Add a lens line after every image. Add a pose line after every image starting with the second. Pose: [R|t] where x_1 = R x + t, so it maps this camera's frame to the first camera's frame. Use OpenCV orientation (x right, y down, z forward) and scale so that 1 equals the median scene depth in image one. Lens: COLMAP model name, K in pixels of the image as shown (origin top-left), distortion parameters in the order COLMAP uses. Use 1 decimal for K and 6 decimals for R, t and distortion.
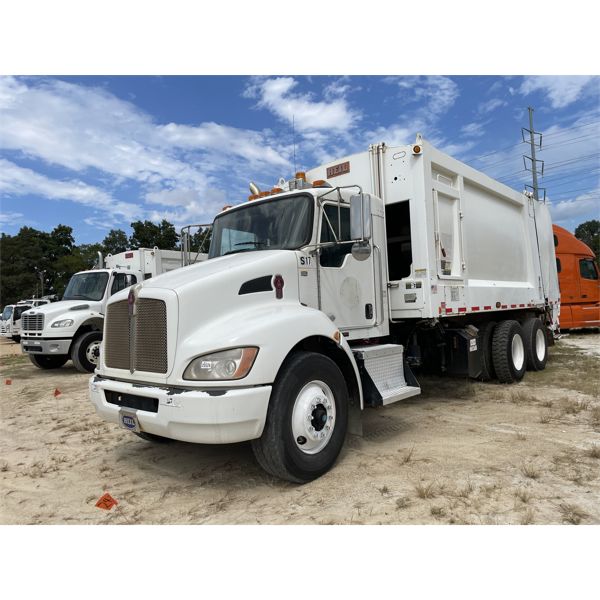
lens RADIAL K [[468.5, 0, 300.9], [0, 468.5, 298.5], [0, 0, 1]] dist [-0.000800, -0.006064]
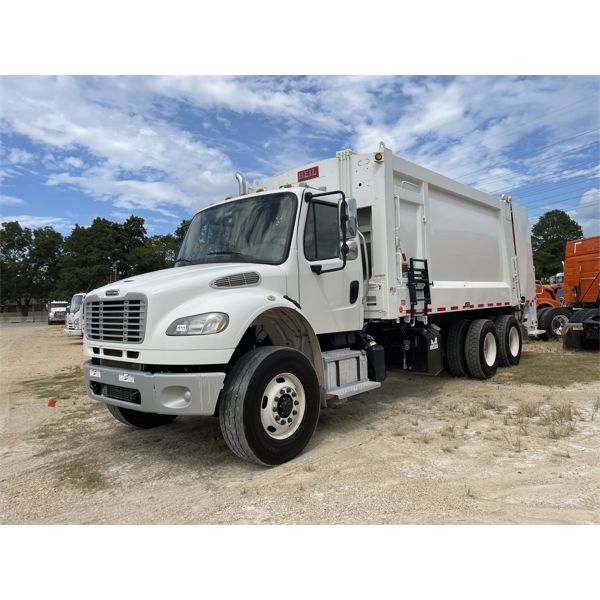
lens RADIAL K [[468.5, 0, 303.7], [0, 468.5, 301.3], [0, 0, 1]] dist [-0.000800, -0.006064]
pose [[0.992802, 0.007516, -0.119534, -0.373926], [-0.005742, 0.999868, 0.015185, 0.029798], [0.119632, -0.014389, 0.992714, 0.640674]]
